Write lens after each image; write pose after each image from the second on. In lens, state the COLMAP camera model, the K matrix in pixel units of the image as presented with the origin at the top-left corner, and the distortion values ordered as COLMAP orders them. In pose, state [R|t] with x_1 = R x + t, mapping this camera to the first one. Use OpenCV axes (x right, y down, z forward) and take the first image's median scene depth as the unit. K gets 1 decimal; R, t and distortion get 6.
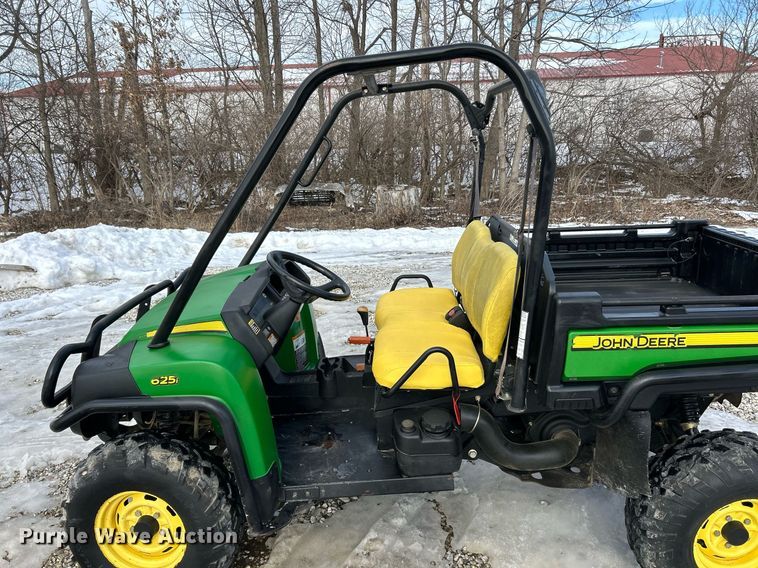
lens RADIAL K [[562.5, 0, 374.5], [0, 562.5, 276.0], [0, 0, 1]] dist [0.028259, -0.042568]
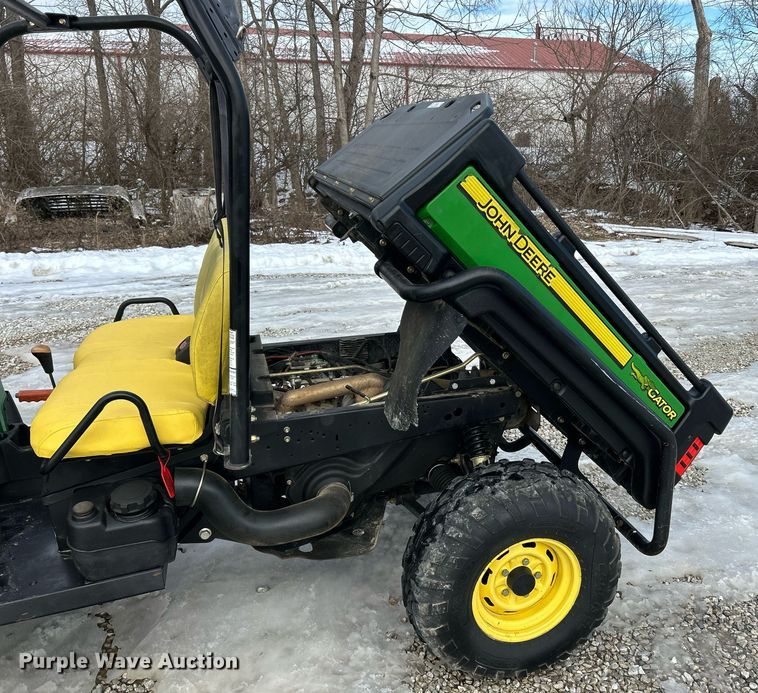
lens RADIAL K [[691.4, 0, 459.5], [0, 691.4, 344.7], [0, 0, 1]] dist [0.007091, 0.019118]
pose [[0.941329, -0.064126, 0.331343, 0.211644], [0.047425, 0.997175, 0.058256, 0.036767], [-0.334143, -0.039124, 0.941710, 0.059875]]
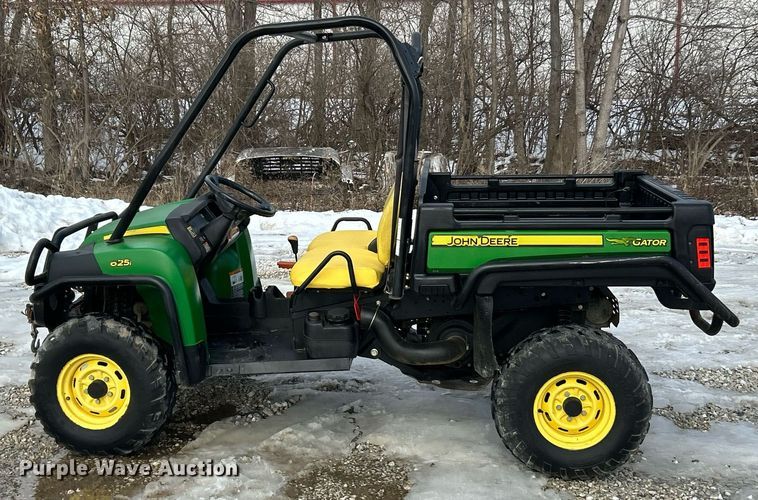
lens RADIAL K [[990.2, 0, 379.0], [0, 990.2, 250.0], [0, 0, 1]] dist [0.053392, -0.038048]
pose [[0.998828, 0.029084, -0.038700, 0.265432], [-0.031834, 0.996865, -0.072441, 0.259359], [0.036472, 0.073588, 0.996622, -1.082515]]
